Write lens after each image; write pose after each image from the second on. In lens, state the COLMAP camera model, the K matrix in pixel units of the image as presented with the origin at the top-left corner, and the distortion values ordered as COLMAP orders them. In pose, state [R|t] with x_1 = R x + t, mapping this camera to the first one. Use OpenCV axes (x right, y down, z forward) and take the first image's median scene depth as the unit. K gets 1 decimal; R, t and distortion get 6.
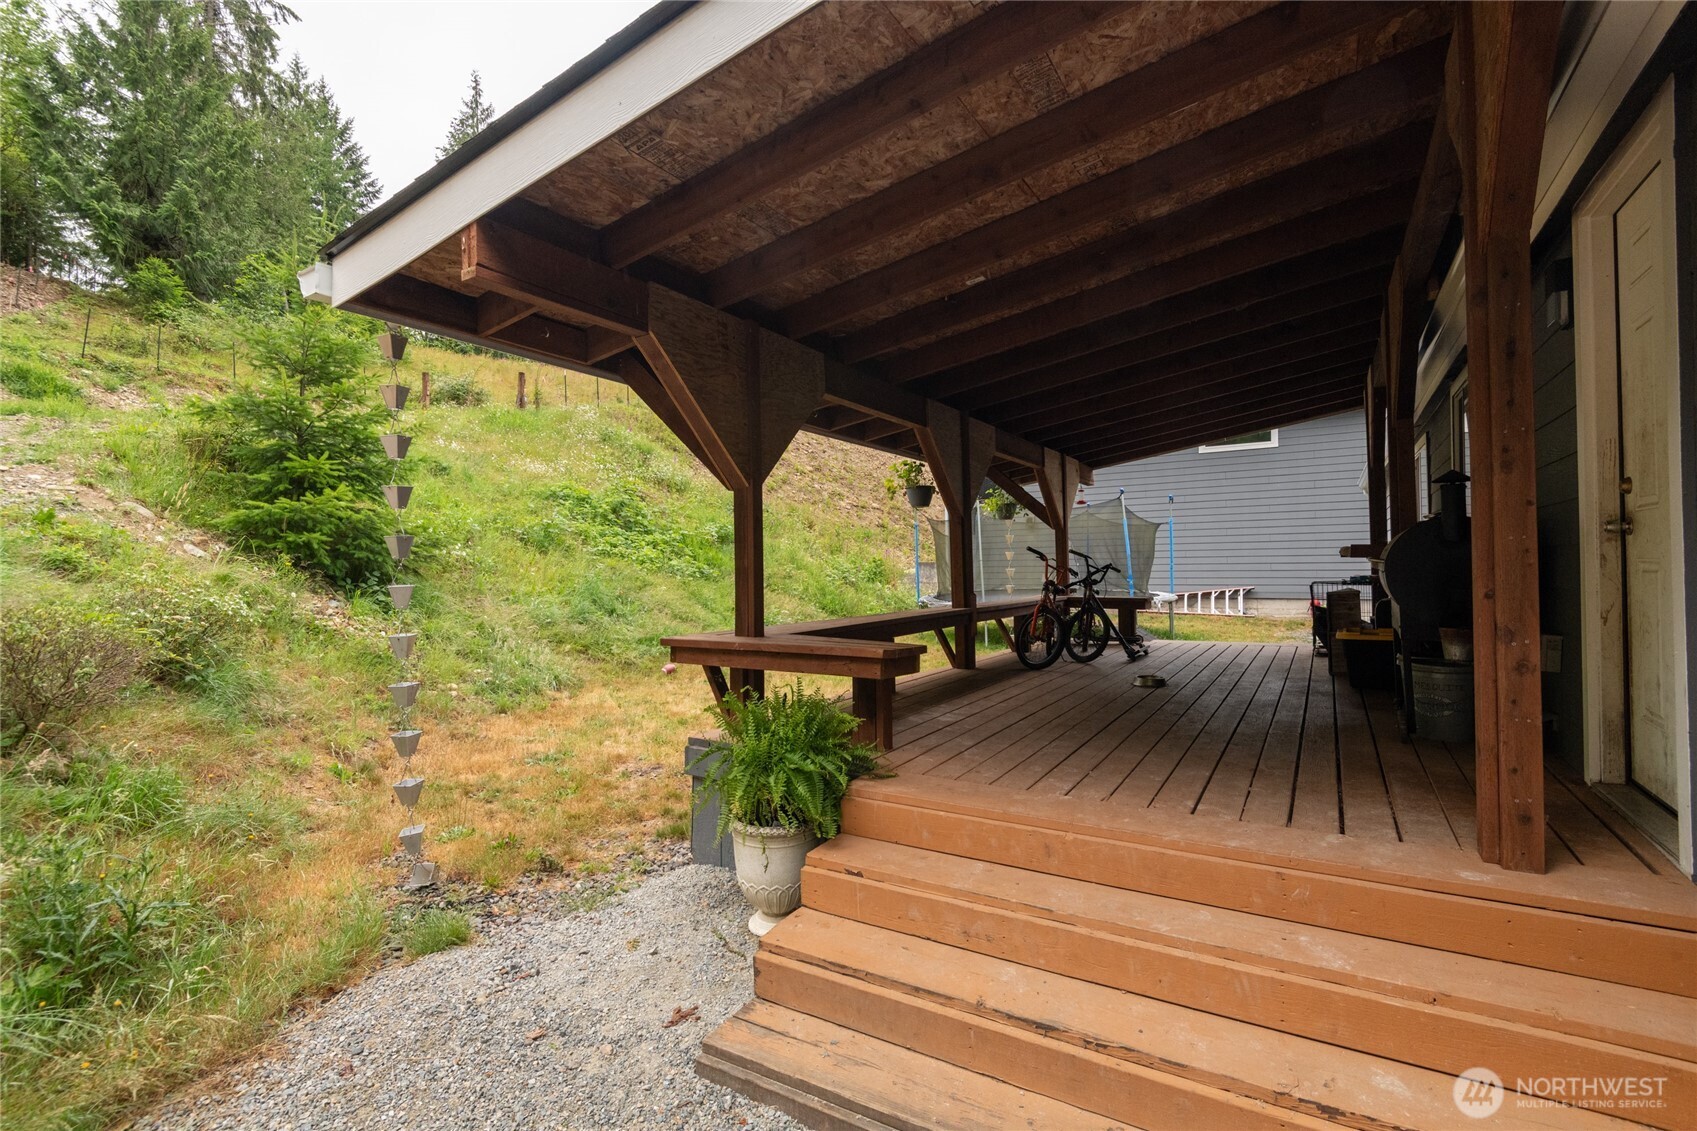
lens RADIAL K [[763.0, 0, 854.6], [0, 763.0, 559.5], [0, 0, 1]] dist [0.041689, -0.029060]
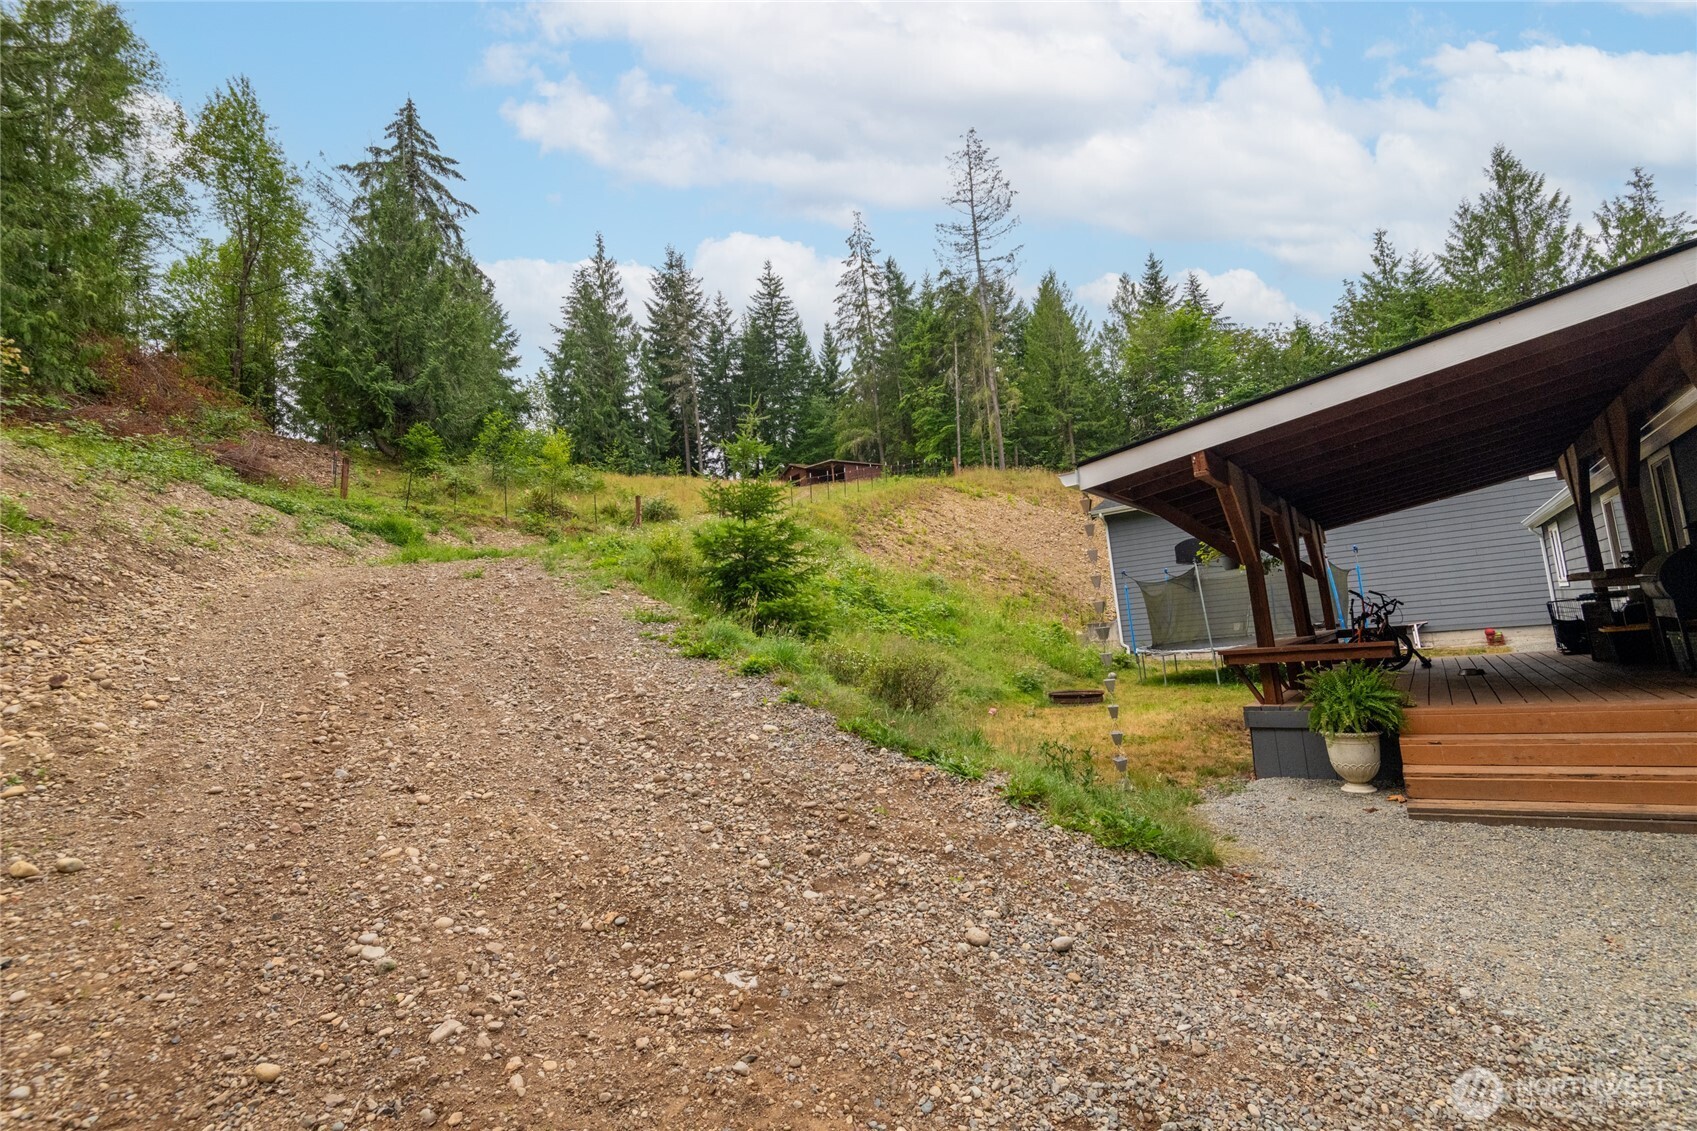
lens RADIAL K [[763.0, 0, 854.6], [0, 763.0, 559.5], [0, 0, 1]] dist [0.041689, -0.029060]
pose [[0.993005, -0.081593, -0.085344, -0.132032], [0.072428, 0.991781, -0.105473, 0.003556], [0.093248, 0.098554, 0.990753, -0.126010]]
